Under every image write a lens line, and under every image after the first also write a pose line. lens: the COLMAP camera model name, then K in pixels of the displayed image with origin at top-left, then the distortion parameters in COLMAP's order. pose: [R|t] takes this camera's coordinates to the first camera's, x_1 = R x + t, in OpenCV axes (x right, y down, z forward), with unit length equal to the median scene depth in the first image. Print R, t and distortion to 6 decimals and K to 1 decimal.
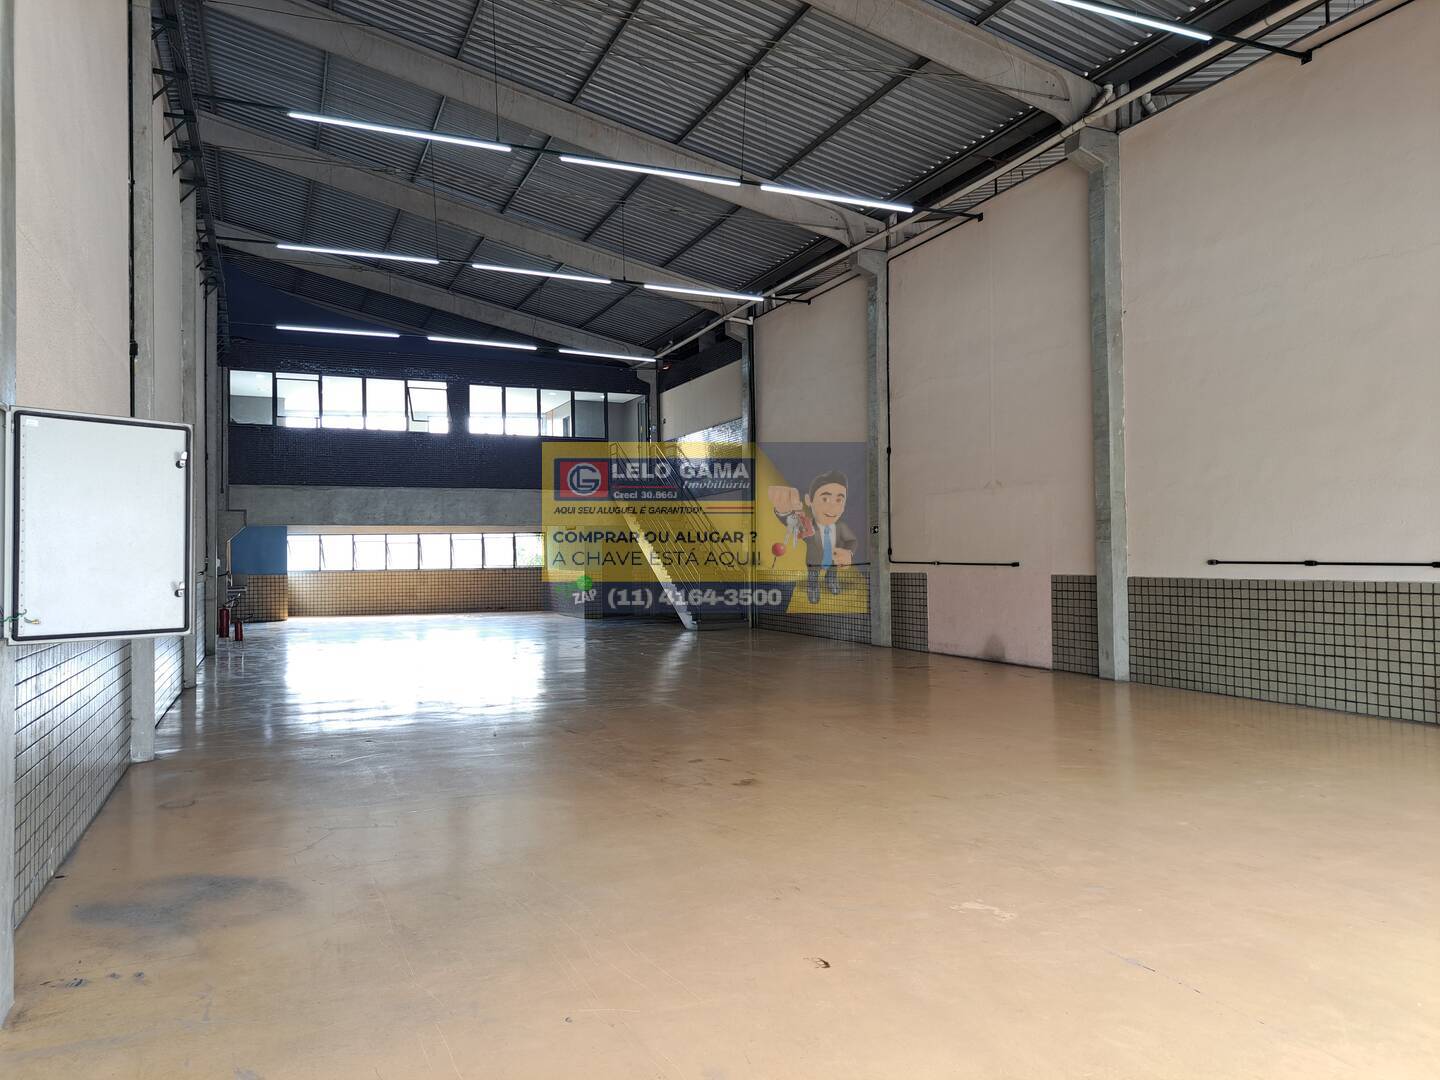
lens RADIAL K [[1036.4, 0, 747.2], [0, 1036.4, 540.3], [0, 0, 1]] dist [0.073052, -0.056487]
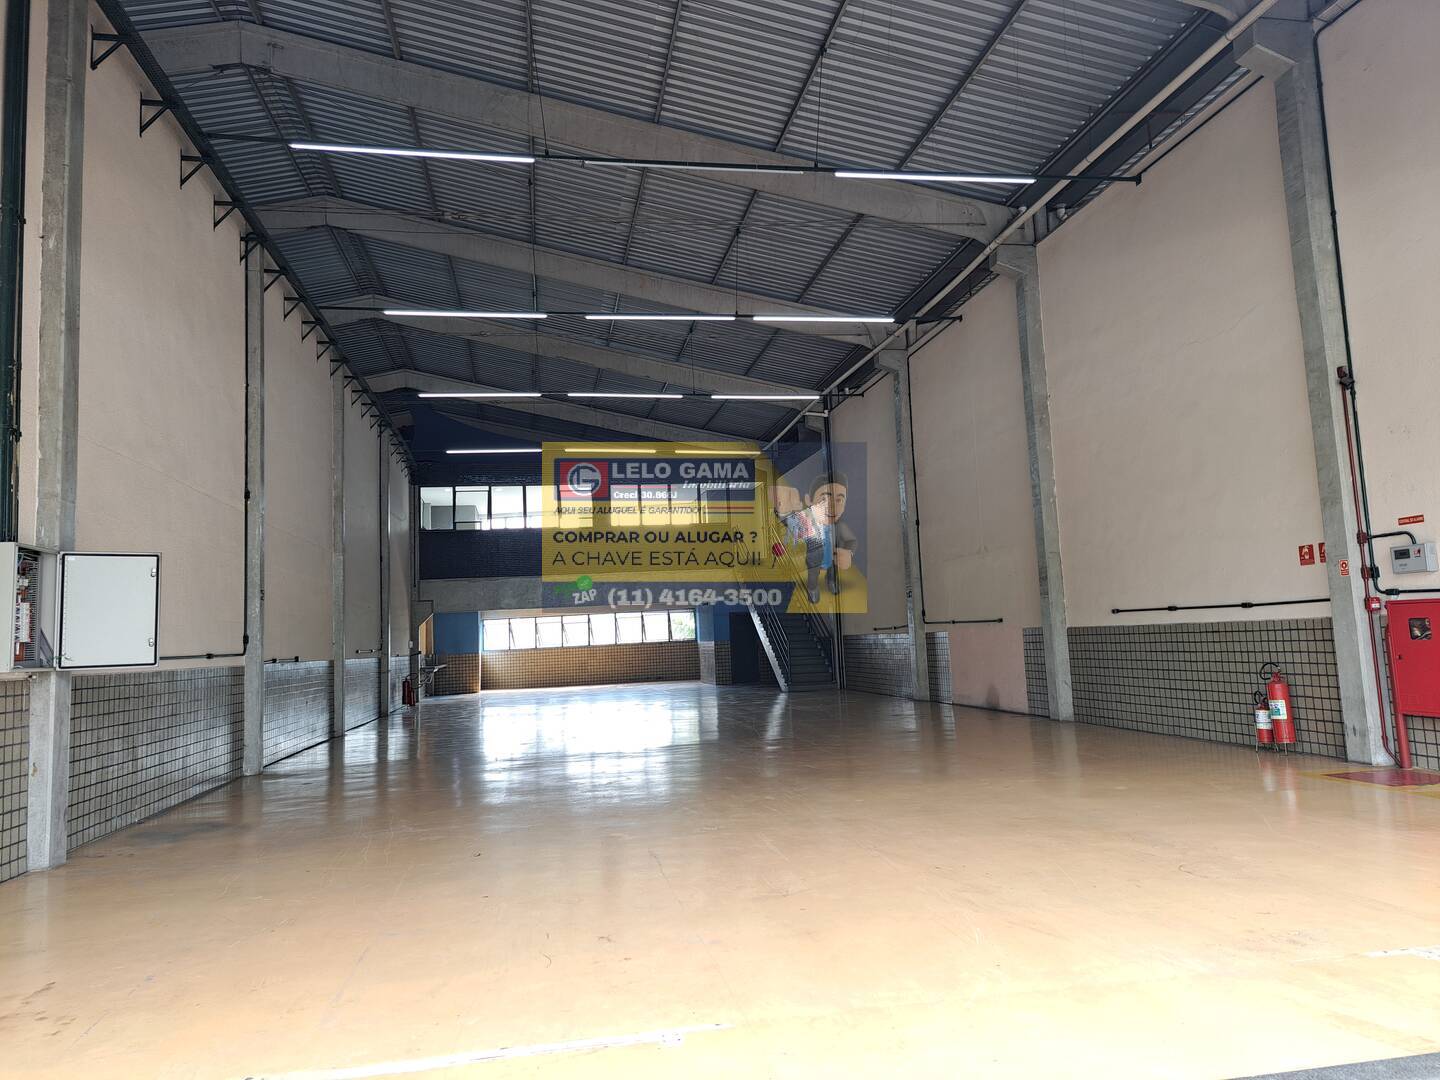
lens RADIAL K [[1036.4, 0, 734.4], [0, 1036.4, 534.2], [0, 0, 1]] dist [0.073052, -0.056487]
pose [[0.969936, -0.054912, -0.237083, 0.161264], [0.036127, 0.995906, -0.082864, 0.008533], [0.240662, 0.071808, 0.967949, -0.100053]]
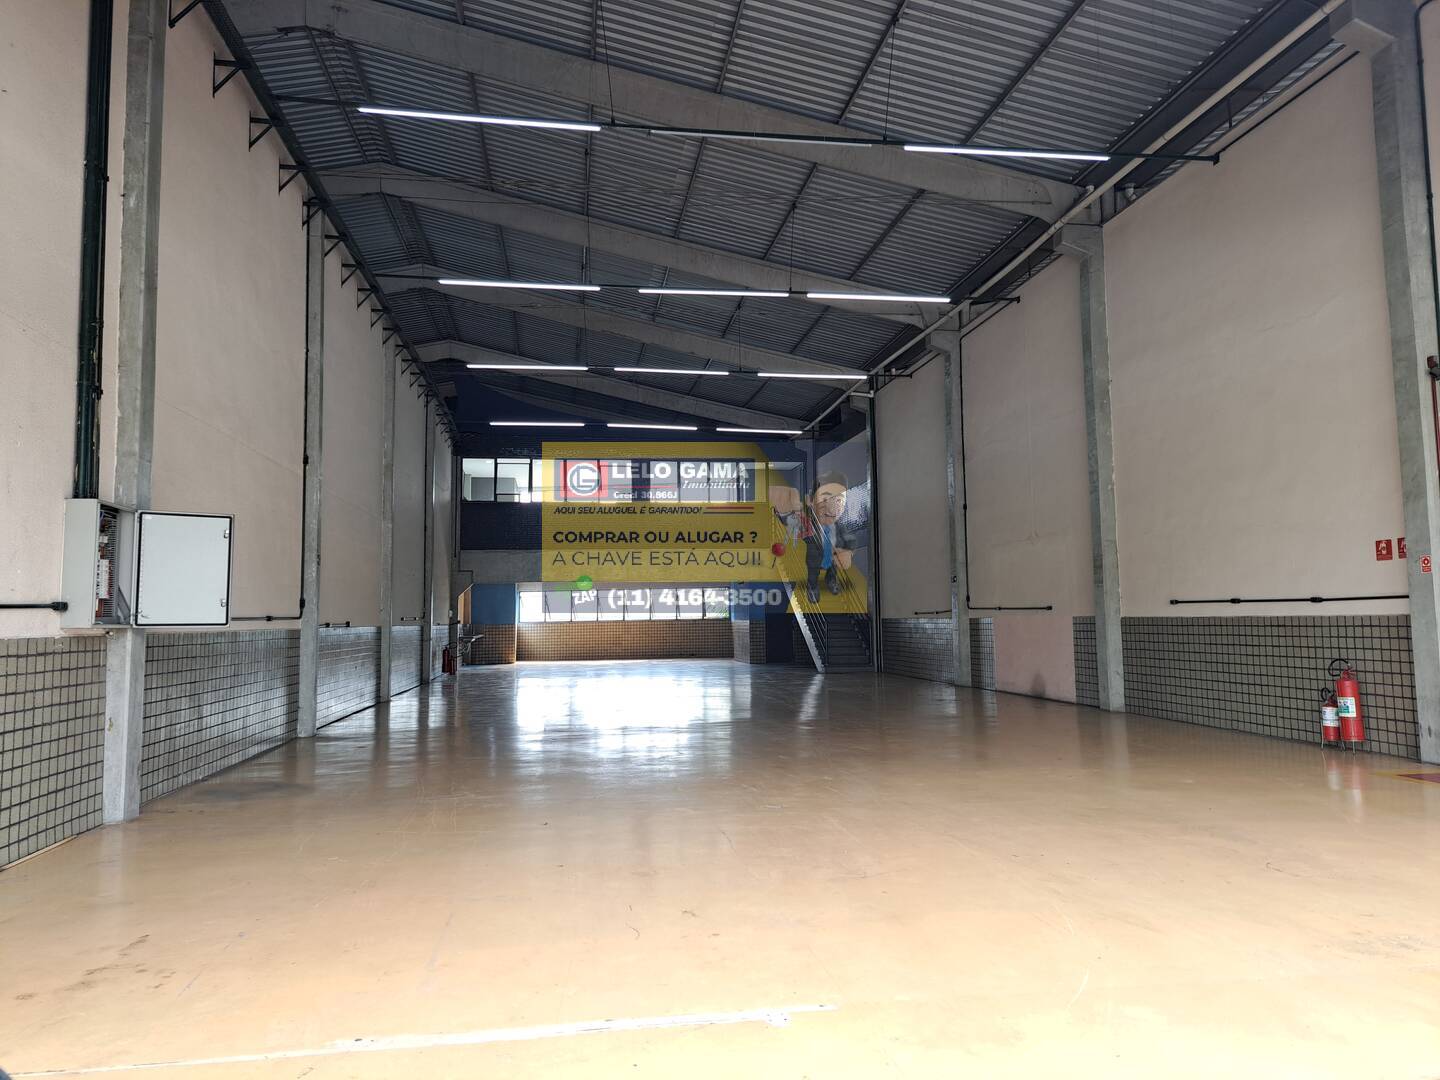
lens RADIAL K [[1036.4, 0, 733.1], [0, 1036.4, 536.7], [0, 0, 1]] dist [0.073052, -0.056487]
pose [[0.963892, -0.021953, -0.265389, 0.147563], [0.005811, 0.998093, -0.061458, 0.008814], [0.266232, 0.057697, 0.962181, -0.099780]]
